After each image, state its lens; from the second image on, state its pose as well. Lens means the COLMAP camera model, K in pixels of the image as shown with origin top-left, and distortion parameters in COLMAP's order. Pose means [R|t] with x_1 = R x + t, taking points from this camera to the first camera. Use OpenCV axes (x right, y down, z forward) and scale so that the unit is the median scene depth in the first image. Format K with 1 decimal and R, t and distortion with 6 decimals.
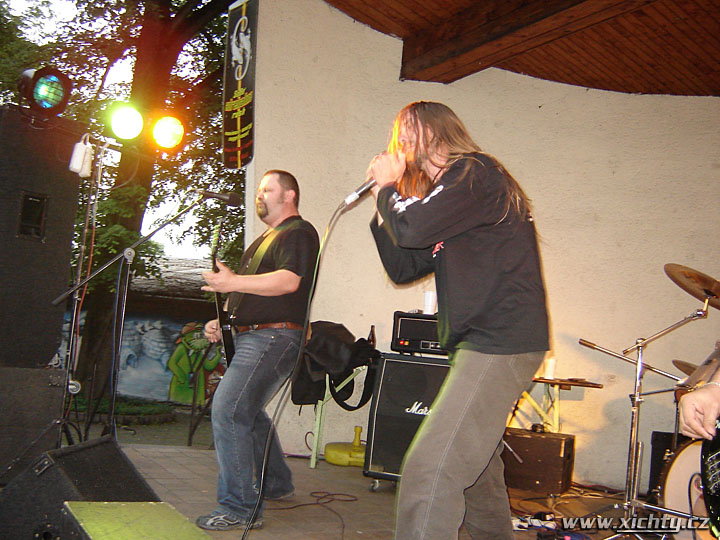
lens RADIAL K [[803.8, 0, 360.0], [0, 803.8, 270.0], [0, 0, 1]] dist [-0.131693, 0.009246]
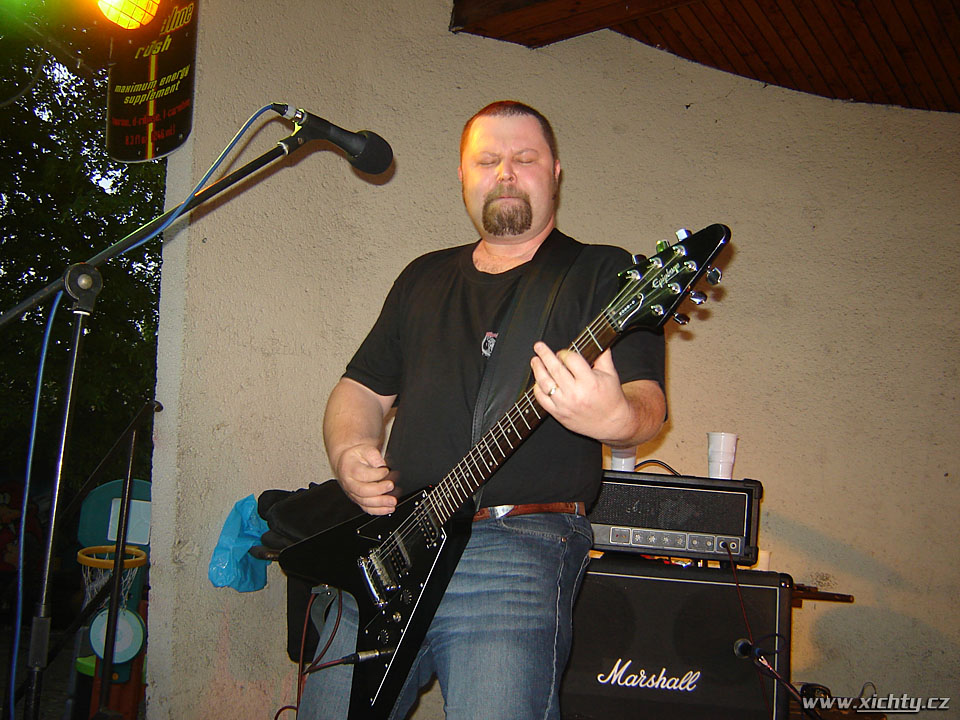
lens RADIAL K [[1071.8, 0, 480.0], [0, 1071.8, 360.0], [0, 0, 1]] dist [-0.131693, 0.009246]
pose [[0.943830, 0.038158, 0.328222, -0.168436], [-0.027739, 0.998953, -0.036370, 0.011441], [-0.329266, 0.025223, 0.943900, 0.341855]]
